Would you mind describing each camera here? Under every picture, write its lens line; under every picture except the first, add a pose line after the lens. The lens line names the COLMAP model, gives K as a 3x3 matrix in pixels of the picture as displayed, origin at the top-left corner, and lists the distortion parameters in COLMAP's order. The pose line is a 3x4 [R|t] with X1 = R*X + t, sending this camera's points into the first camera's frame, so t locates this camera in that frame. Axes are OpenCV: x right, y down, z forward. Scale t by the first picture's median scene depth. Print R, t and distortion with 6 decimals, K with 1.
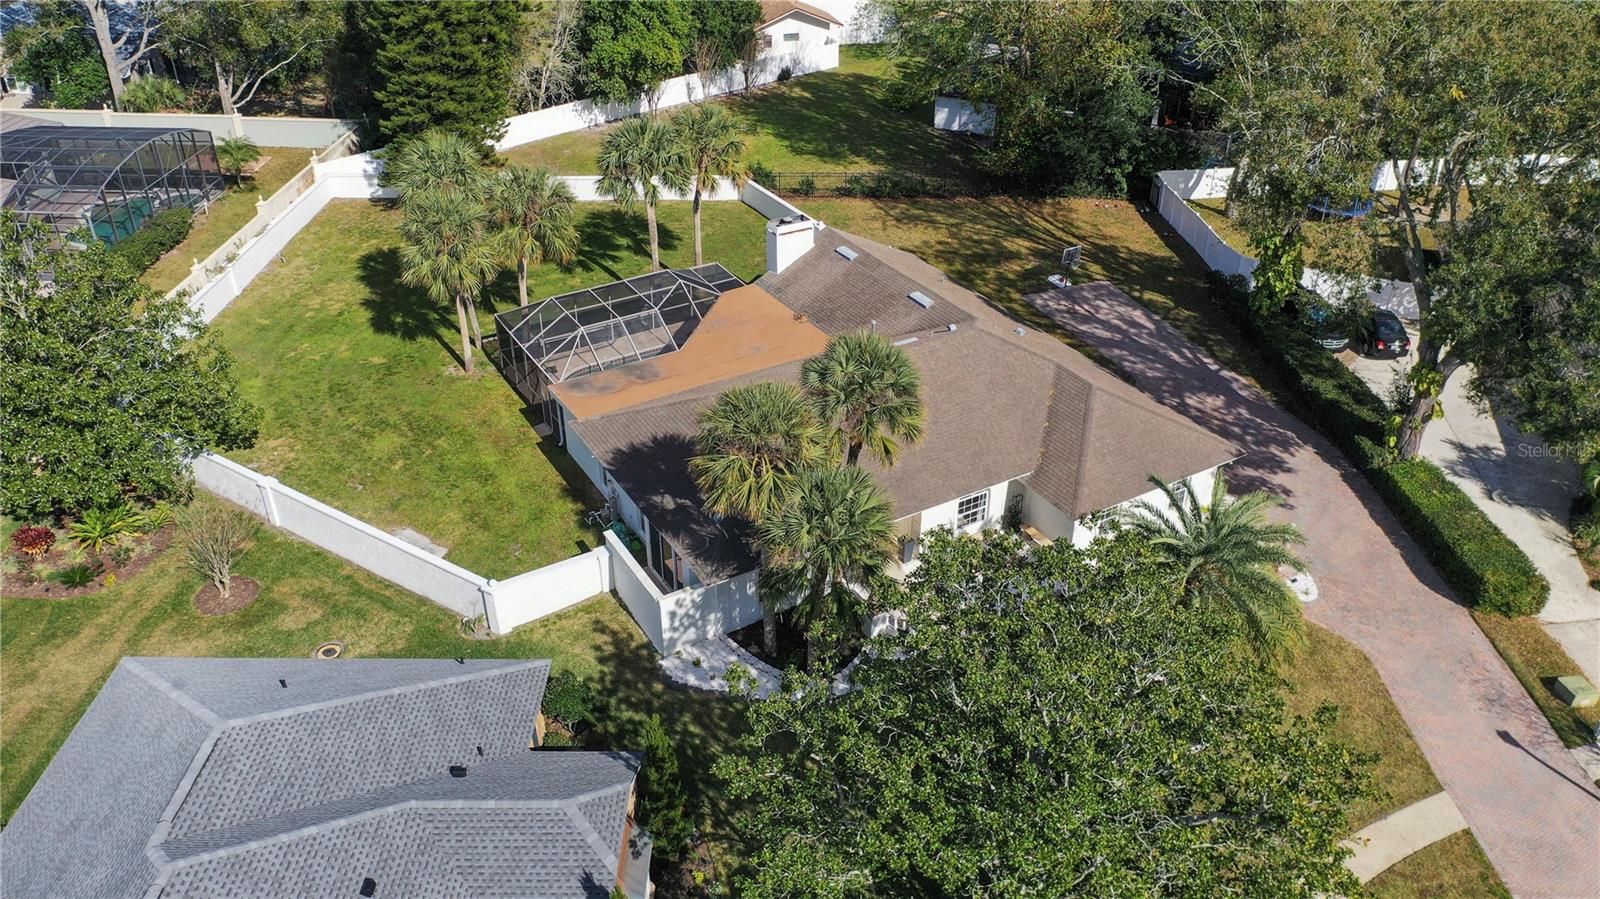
lens RADIAL K [[1244.3, 0, 800.0], [0, 1244.3, 449.5], [0, 0, 1]] dist [-0.004387, -0.002302]
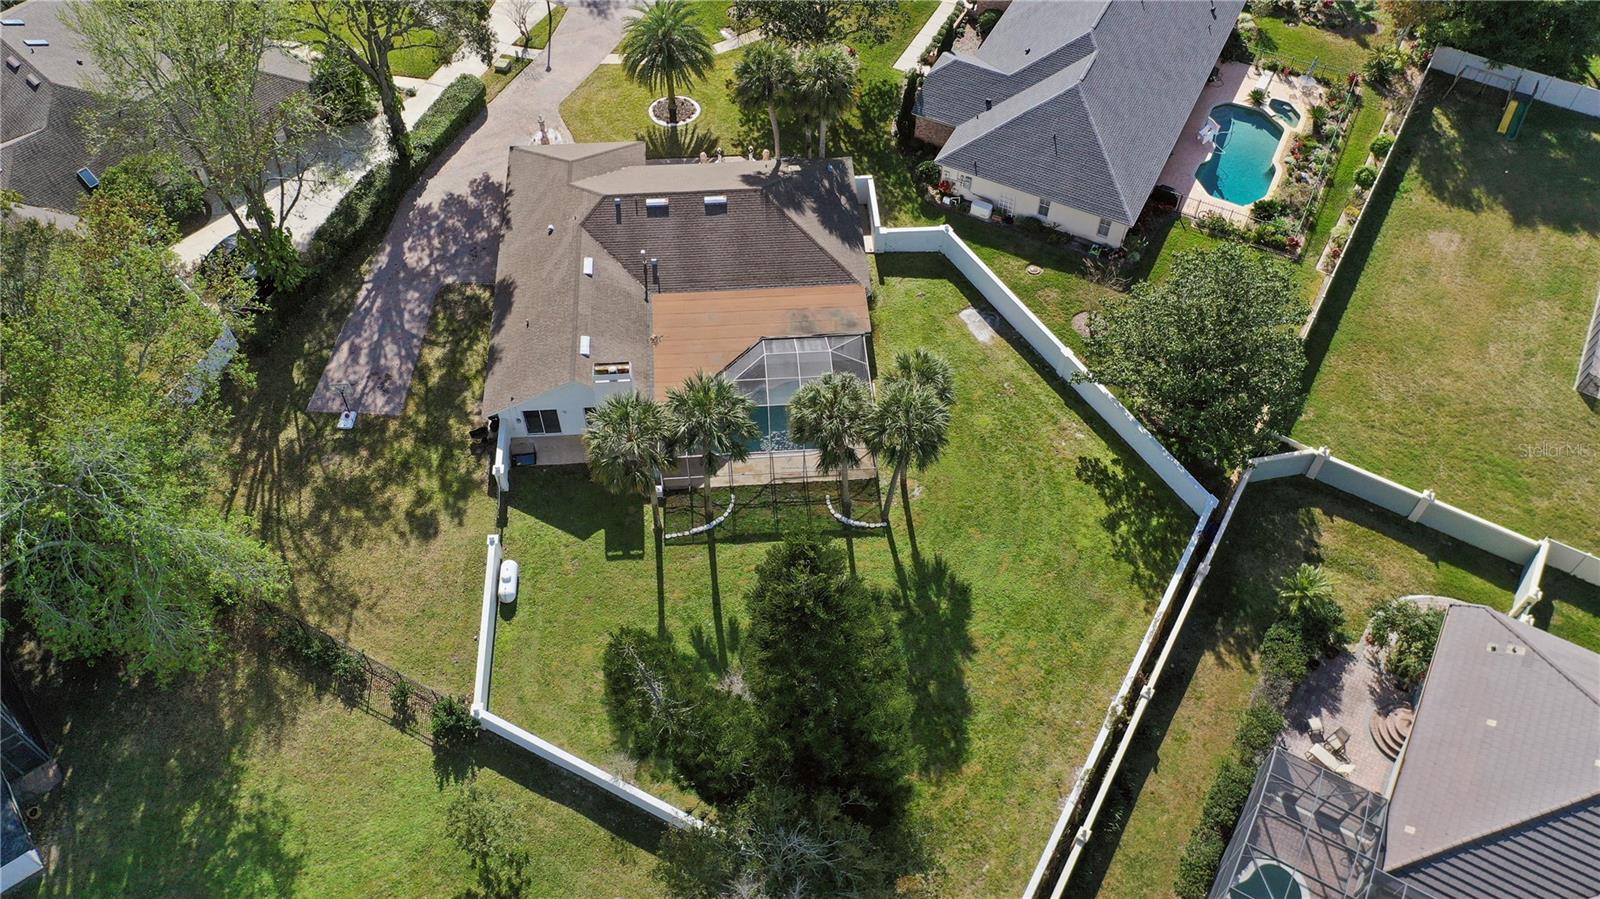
lens RADIAL K [[1244.3, 0, 800.0], [0, 1244.3, 449.5], [0, 0, 1]] dist [-0.004387, -0.002302]
pose [[-0.893804, -0.358940, 0.268842, -0.434262], [0.232858, 0.140874, 0.962254, -1.080644], [-0.383264, 0.922668, -0.042331, 0.956108]]
